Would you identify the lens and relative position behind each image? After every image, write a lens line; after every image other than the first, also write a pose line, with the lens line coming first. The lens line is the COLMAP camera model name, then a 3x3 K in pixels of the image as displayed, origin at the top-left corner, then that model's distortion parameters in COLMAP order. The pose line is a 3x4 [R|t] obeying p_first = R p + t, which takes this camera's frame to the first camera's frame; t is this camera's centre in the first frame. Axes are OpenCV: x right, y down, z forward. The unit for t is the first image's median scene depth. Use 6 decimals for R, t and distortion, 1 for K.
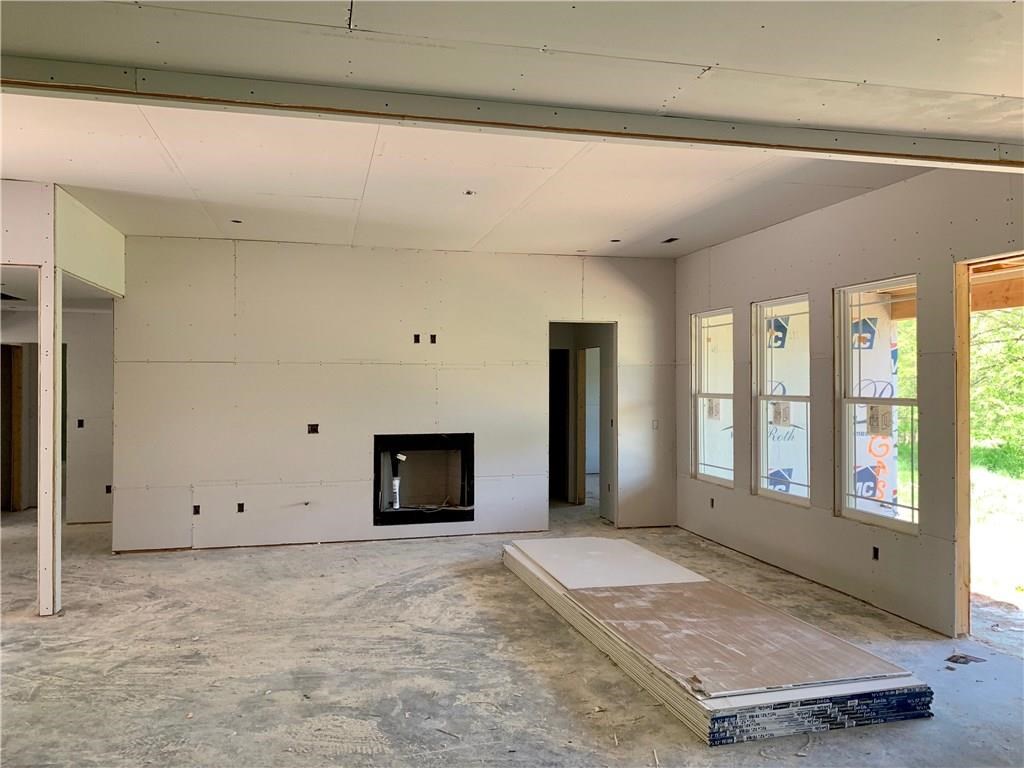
lens RADIAL K [[770.2, 0, 512.0], [0, 770.2, 384.0], [0, 0, 1]] dist [0.067424, 0.000475]
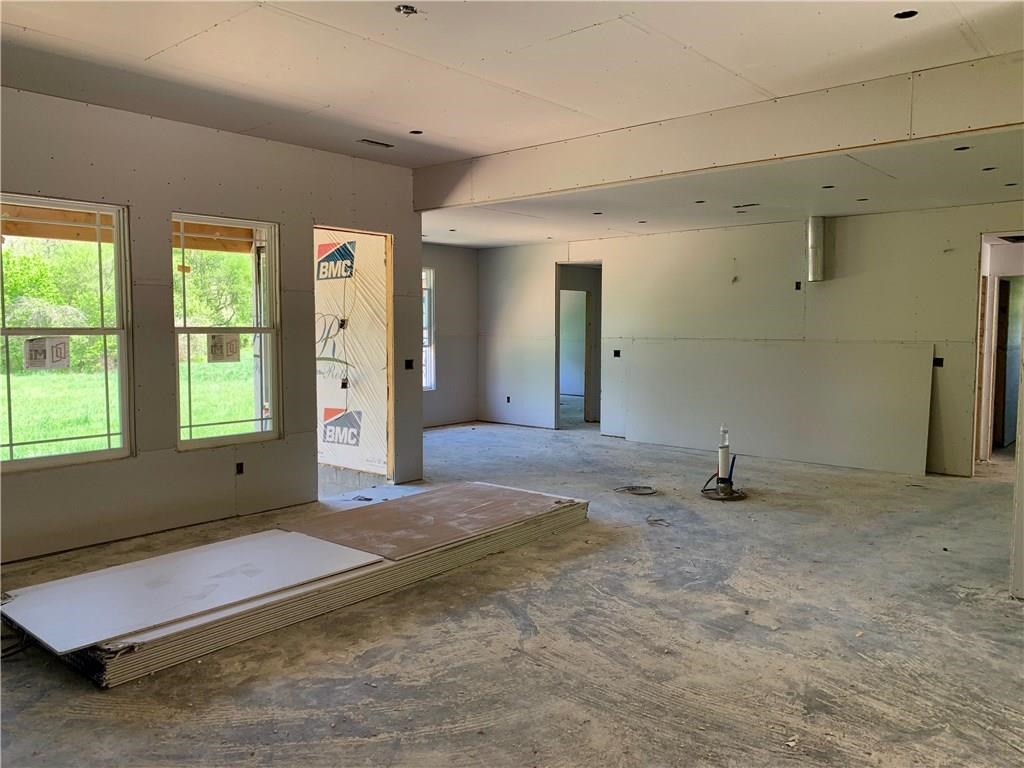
lens RADIAL K [[776.9, 0, 512.0], [0, 776.9, 384.0], [0, 0, 1]] dist [0.046587, -0.007837]
pose [[-0.564563, -0.062422, 0.823026, -0.833029], [0.001832, 0.997039, 0.076877, 0.018626], [-0.825388, 0.044910, -0.562777, 1.653642]]
